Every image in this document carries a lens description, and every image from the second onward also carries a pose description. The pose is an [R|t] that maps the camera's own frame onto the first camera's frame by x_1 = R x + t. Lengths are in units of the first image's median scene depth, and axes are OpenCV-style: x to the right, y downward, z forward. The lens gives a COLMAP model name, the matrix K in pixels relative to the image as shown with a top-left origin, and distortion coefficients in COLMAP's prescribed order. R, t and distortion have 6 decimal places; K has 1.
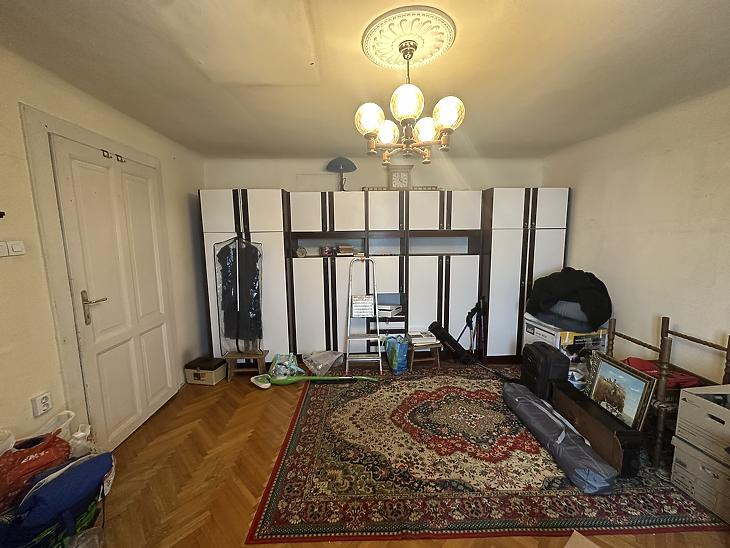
lens RADIAL K [[293.4, 0, 364.6], [0, 293.4, 274.4], [0, 0, 1]] dist [-0.001004, 0.000000]
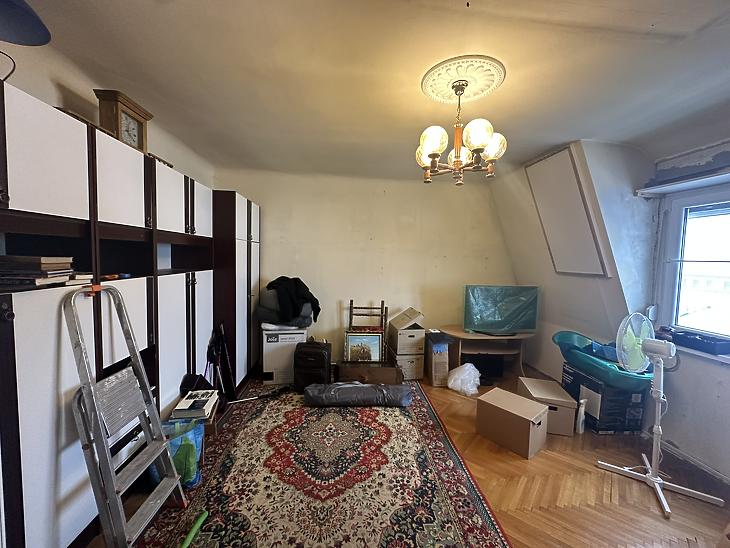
lens RADIAL K [[293.4, 0, 367.6], [0, 293.4, 273.7], [0, 0, 1]] dist [-0.001004, 0.000000]
pose [[-0.062768, -0.050912, 0.996729, -0.586201], [0.097662, 0.993592, 0.056901, -0.080841], [-0.993238, 0.100914, -0.057394, 0.866449]]
